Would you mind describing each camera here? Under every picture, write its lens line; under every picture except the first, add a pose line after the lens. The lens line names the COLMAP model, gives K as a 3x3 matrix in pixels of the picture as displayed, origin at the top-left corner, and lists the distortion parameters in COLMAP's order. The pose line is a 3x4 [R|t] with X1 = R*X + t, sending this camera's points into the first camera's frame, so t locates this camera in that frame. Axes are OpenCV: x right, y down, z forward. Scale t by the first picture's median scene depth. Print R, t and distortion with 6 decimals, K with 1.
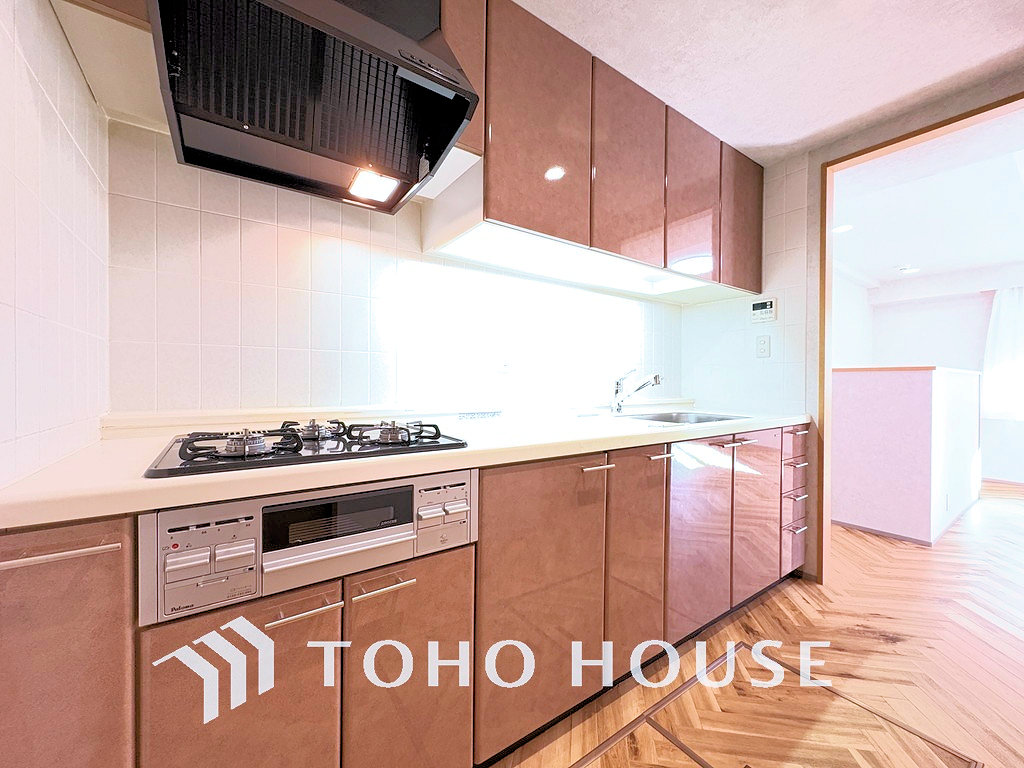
lens RADIAL K [[409.4, 0, 507.0], [0, 409.4, 378.9], [0, 0, 1]] dist [-0.000370, -0.000004]
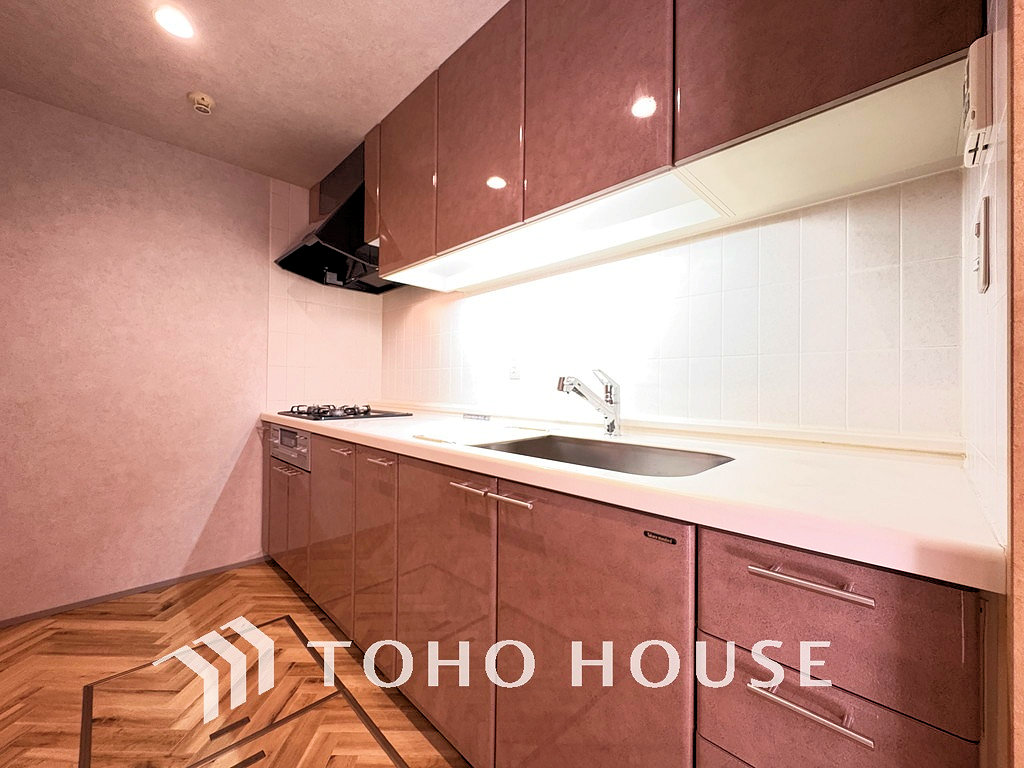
lens RADIAL K [[409.4, 0, 506.7], [0, 409.4, 385.2], [0, 0, 1]] dist [-0.000370, -0.000004]
pose [[0.172771, -0.007266, -0.984935, 1.525986], [-0.014243, 0.999850, -0.009874, 0.025514], [0.984859, 0.015734, 0.172641, 1.261635]]
